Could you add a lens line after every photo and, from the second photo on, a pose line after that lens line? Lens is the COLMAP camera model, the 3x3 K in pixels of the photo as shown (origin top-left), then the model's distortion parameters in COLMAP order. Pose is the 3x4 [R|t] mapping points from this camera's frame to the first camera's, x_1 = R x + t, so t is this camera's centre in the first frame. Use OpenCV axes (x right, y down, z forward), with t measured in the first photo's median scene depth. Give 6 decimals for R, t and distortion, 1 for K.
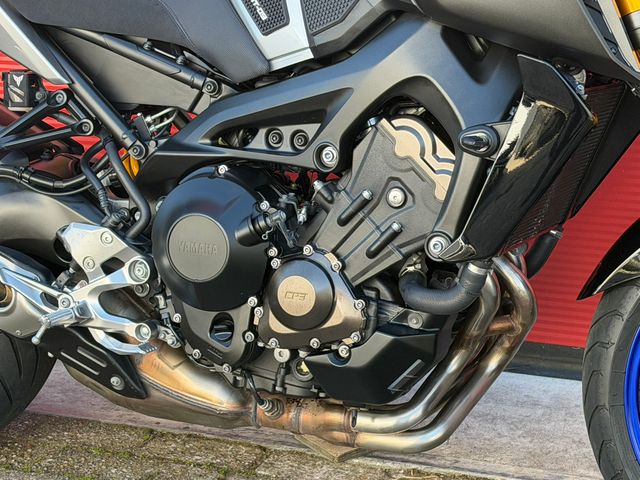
lens RADIAL K [[1593.8, 0, 315.9], [0, 1593.8, 236.2], [0, 0, 1]] dist [0.143968, 0.000000]
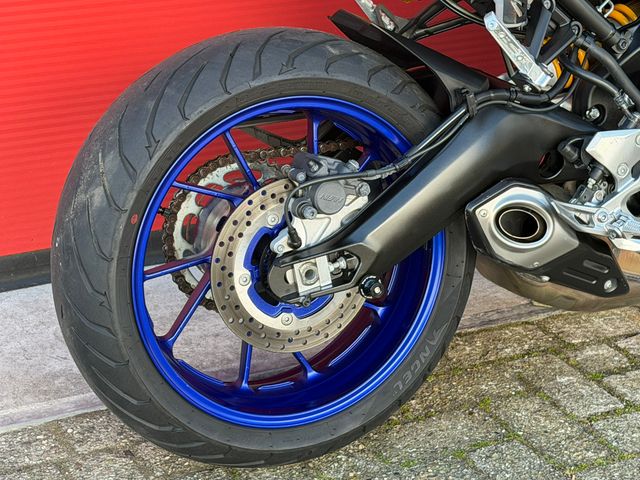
lens RADIAL K [[1593.8, 0, 319.6], [0, 1593.8, 240.4], [0, 0, 1]] dist [0.143968, 0.000000]
pose [[0.679076, -0.263498, 0.685146, -0.923501], [0.177924, 0.964605, 0.194626, -0.159294], [-0.712179, -0.010262, 0.701923, 0.453438]]
